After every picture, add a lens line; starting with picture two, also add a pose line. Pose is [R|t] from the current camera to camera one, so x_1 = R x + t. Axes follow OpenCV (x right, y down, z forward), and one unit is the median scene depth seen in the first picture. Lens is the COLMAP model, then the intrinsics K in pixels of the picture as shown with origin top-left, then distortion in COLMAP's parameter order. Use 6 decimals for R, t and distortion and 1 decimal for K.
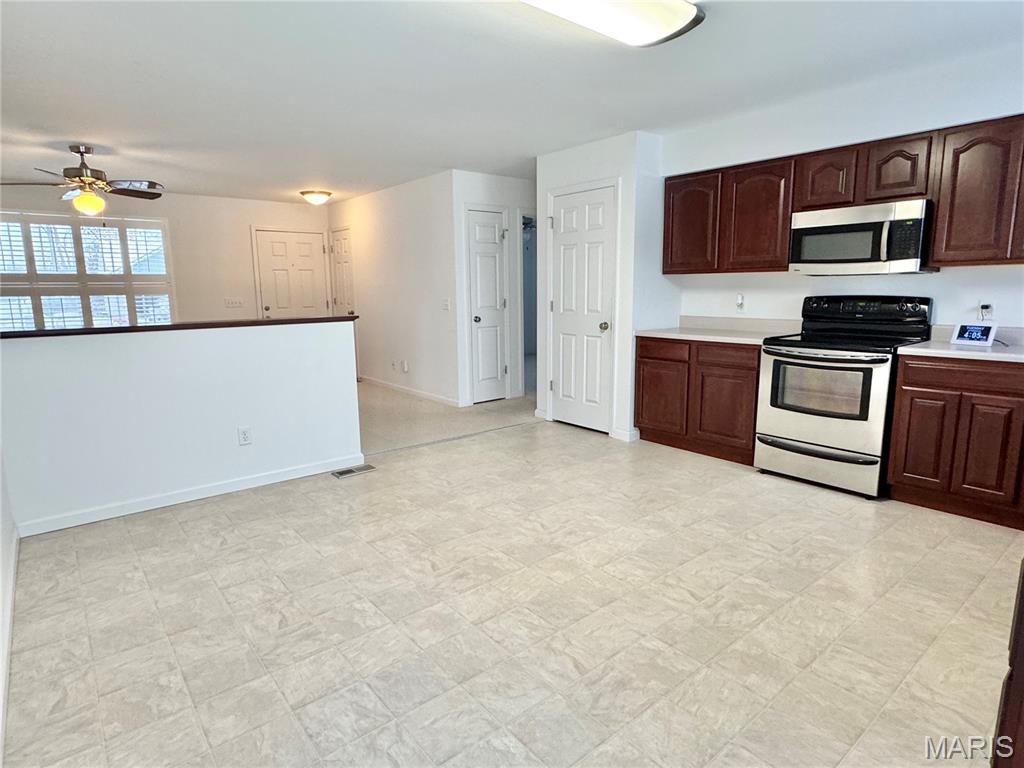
lens RADIAL K [[553.9, 0, 506.7], [0, 553.9, 388.1], [0, 0, 1]] dist [-0.000163, 0.000078]
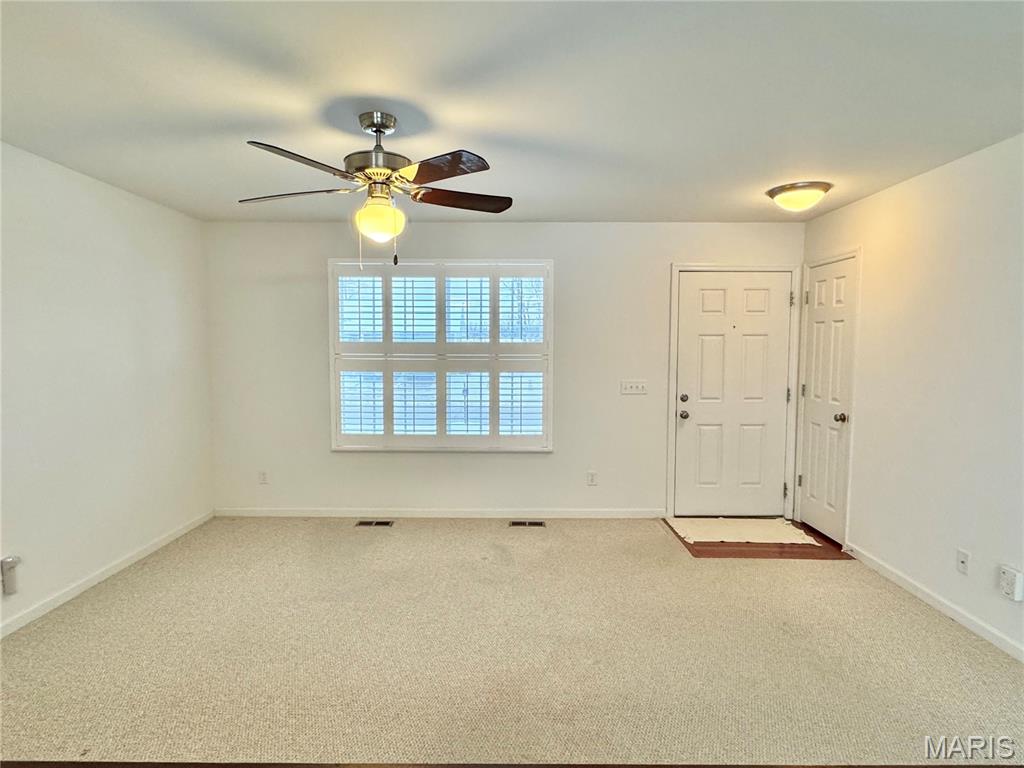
lens RADIAL K [[571.3, 0, 504.5], [0, 571.3, 383.3], [0, 0, 1]] dist [0.002431, 0.001172]
pose [[0.753623, 0.054299, -0.655060, -0.204841], [-0.131705, 0.988846, -0.069555, -0.107406], [0.643977, 0.138693, 0.752369, 0.479616]]
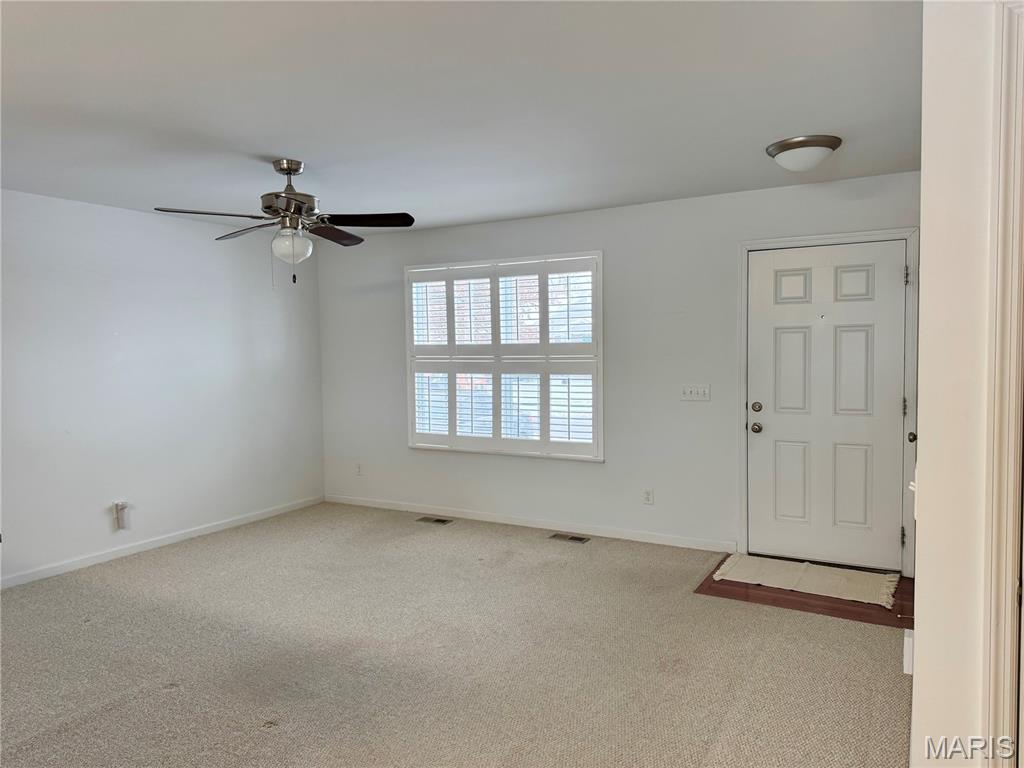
lens RADIAL K [[699.7, 0, 512.0], [0, 699.7, 384.0], [0, 0, 1]] dist [0.049801, 0.001616]
pose [[0.344458, 0.056031, -0.937128, 0.082281], [-0.163209, 0.986591, -0.001002, -0.150618], [0.924506, 0.153293, 0.348984, 0.683557]]
